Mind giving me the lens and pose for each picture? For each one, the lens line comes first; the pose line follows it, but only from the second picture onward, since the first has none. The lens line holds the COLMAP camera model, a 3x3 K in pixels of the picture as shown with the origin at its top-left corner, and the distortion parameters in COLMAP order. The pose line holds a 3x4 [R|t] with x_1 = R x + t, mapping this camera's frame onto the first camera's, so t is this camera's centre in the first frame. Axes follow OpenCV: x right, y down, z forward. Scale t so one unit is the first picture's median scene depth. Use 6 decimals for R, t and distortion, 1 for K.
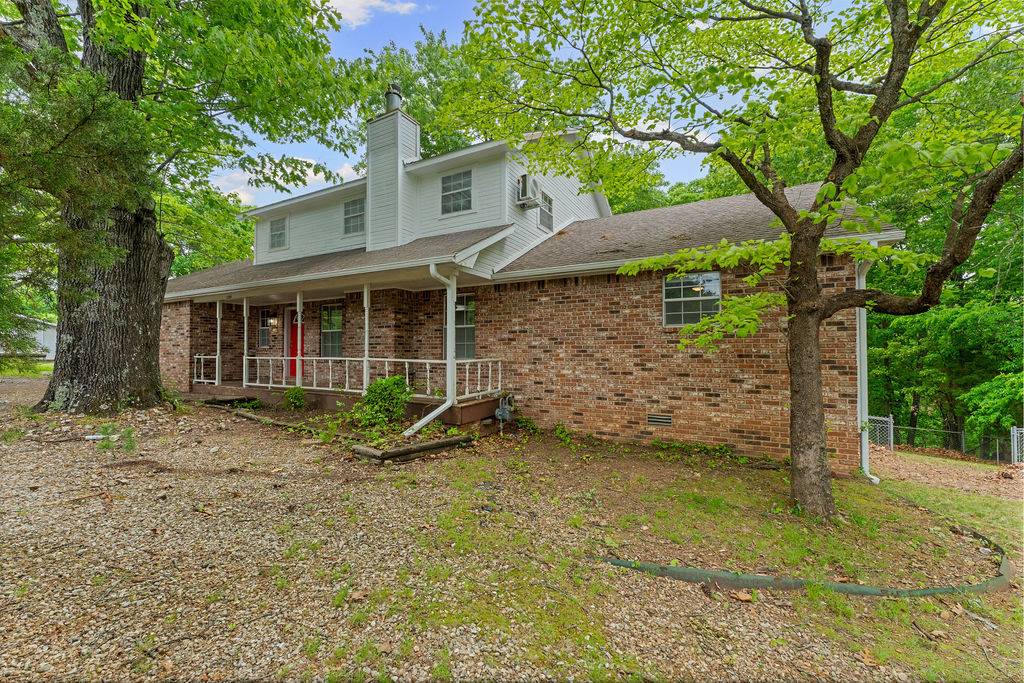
lens RADIAL K [[428.3, 0, 500.4], [0, 428.3, 339.2], [0, 0, 1]] dist [-0.002020, -0.000377]
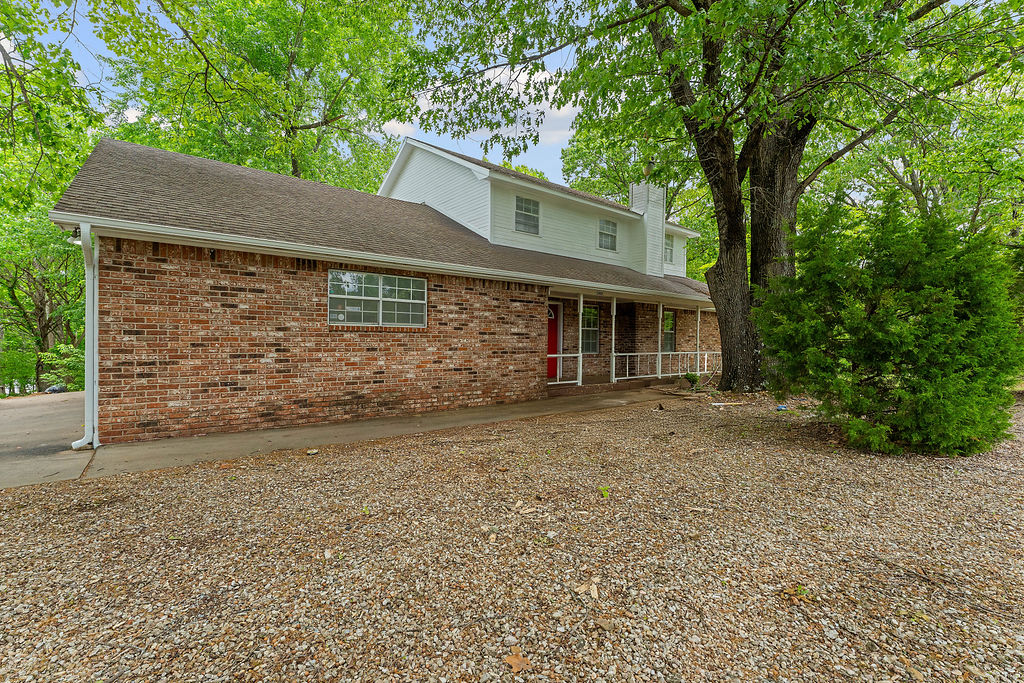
lens RADIAL K [[452.8, 0, 512.0], [0, 452.8, 341.5], [0, 0, 1]] dist [0.000309, 0.000018]
pose [[0.365698, -0.000382, 0.930734, -2.361322], [-0.038620, 0.999132, 0.015584, 0.004840], [-0.929932, -0.041644, 0.365366, 1.134384]]
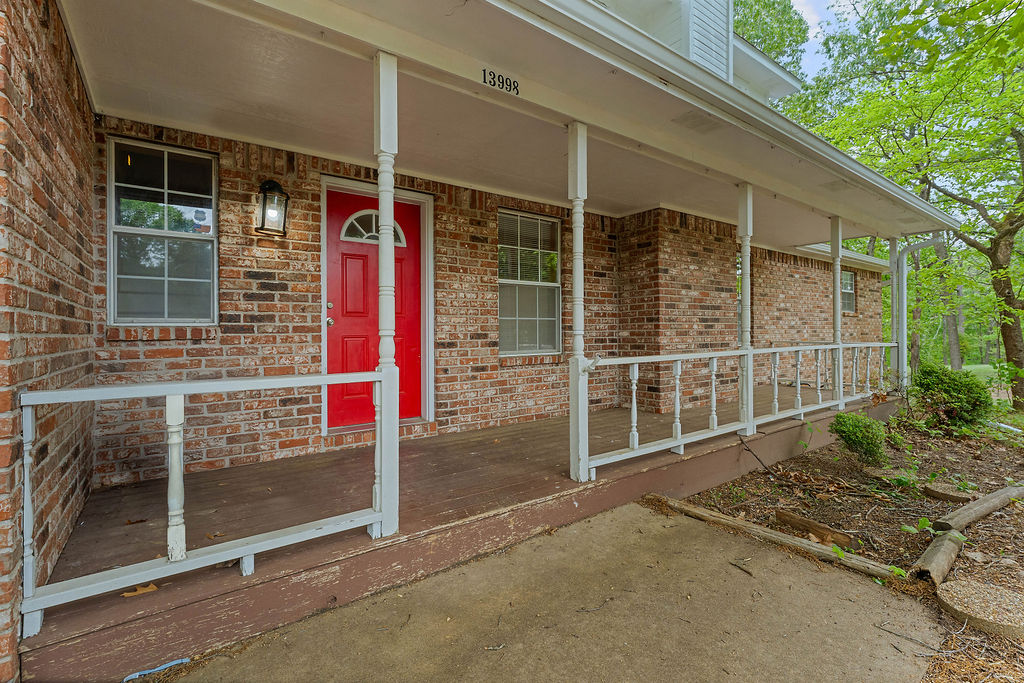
lens RADIAL K [[466.1, 0, 511.5], [0, 466.1, 331.2], [0, 0, 1]] dist [-0.000430, -0.000081]
pose [[0.400614, -0.004583, 0.916235, -1.188402], [-0.020150, 0.999702, 0.013811, 0.028244], [-0.916025, -0.023995, 0.400403, 1.272063]]
